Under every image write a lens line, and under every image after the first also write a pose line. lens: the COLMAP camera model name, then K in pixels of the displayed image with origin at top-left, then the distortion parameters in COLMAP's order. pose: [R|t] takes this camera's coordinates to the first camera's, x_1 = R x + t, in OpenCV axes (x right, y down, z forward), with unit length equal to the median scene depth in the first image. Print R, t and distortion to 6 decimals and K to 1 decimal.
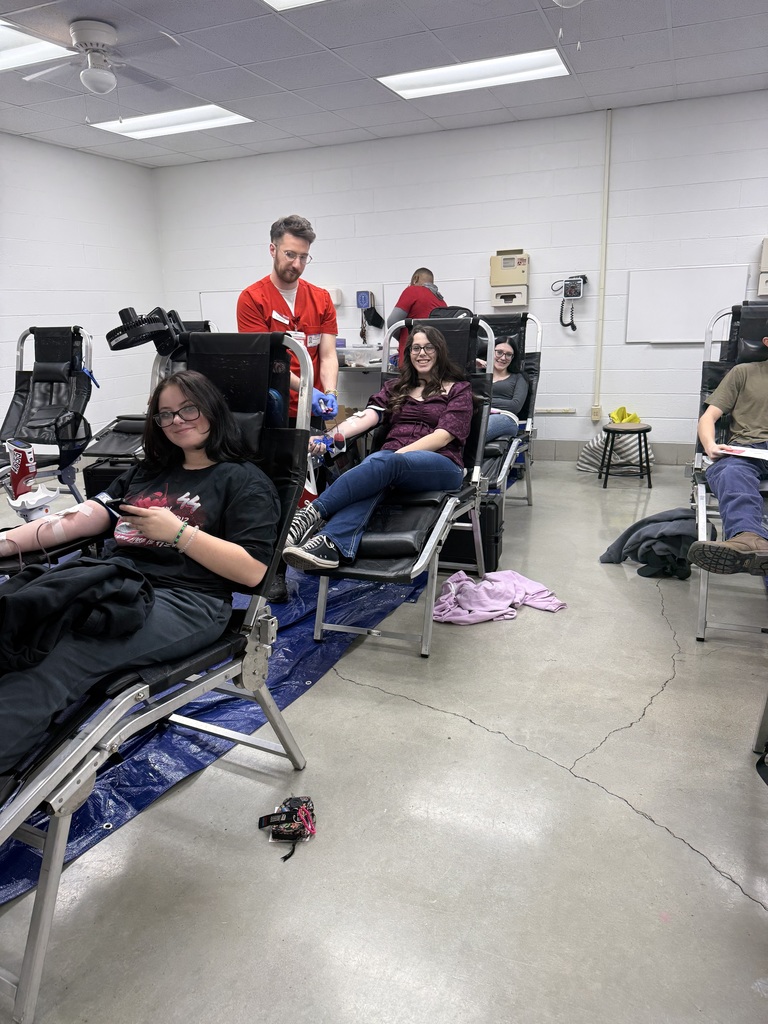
lens RADIAL K [[709.7, 0, 384.0], [0, 709.7, 512.0], [0, 0, 1]] dist [0.194932, -0.341650]
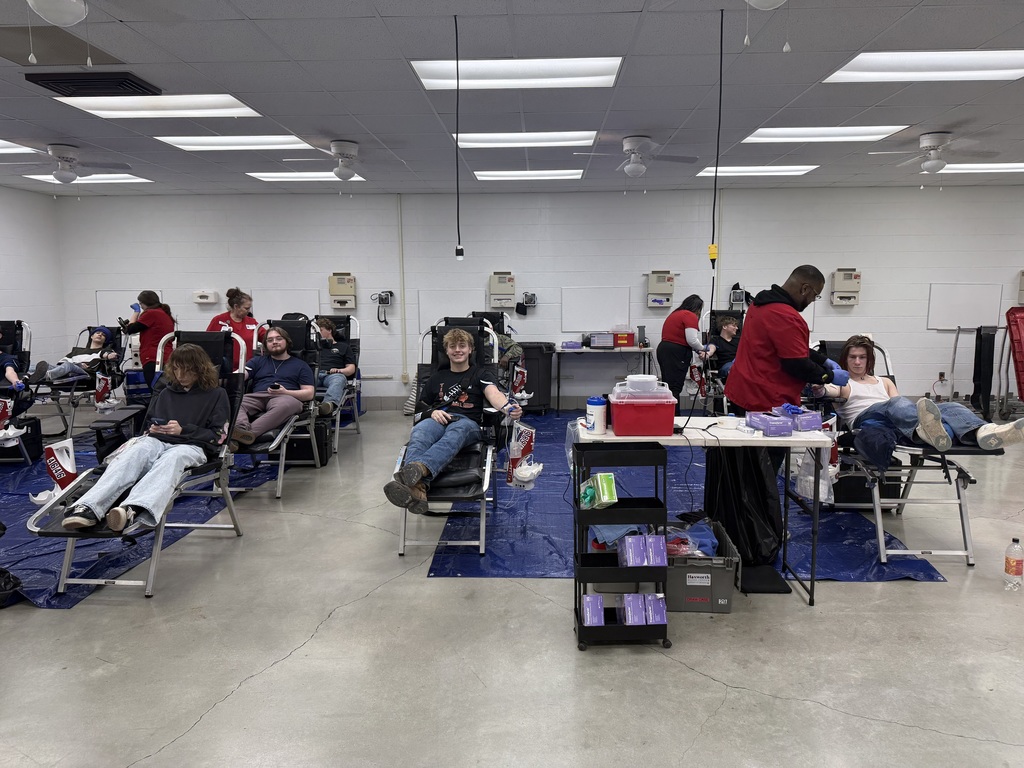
lens RADIAL K [[709.7, 0, 512.0], [0, 709.7, 384.0], [0, 0, 1]] dist [0.194932, -0.341650]
pose [[0.941961, -0.017930, 0.335242, 0.000575], [0.067390, 0.988346, -0.136491, 0.117412], [-0.328888, 0.151162, 0.932192, -0.578935]]
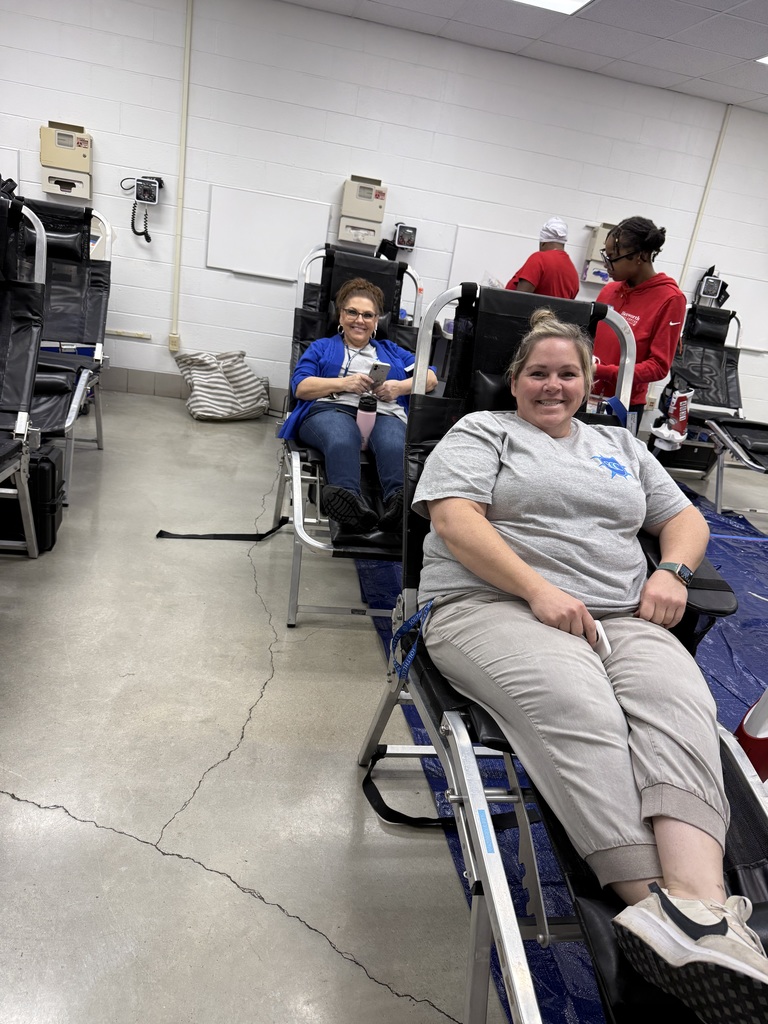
lens RADIAL K [[731.0, 0, 384.0], [0, 731.0, 512.0], [0, 0, 1]] dist [-0.003676, 0.001501]
pose [[0.837553, -0.024461, 0.545808, 0.020734], [-0.034141, 0.994702, 0.096969, -0.031748], [-0.545289, -0.099851, 0.832280, 0.118114]]
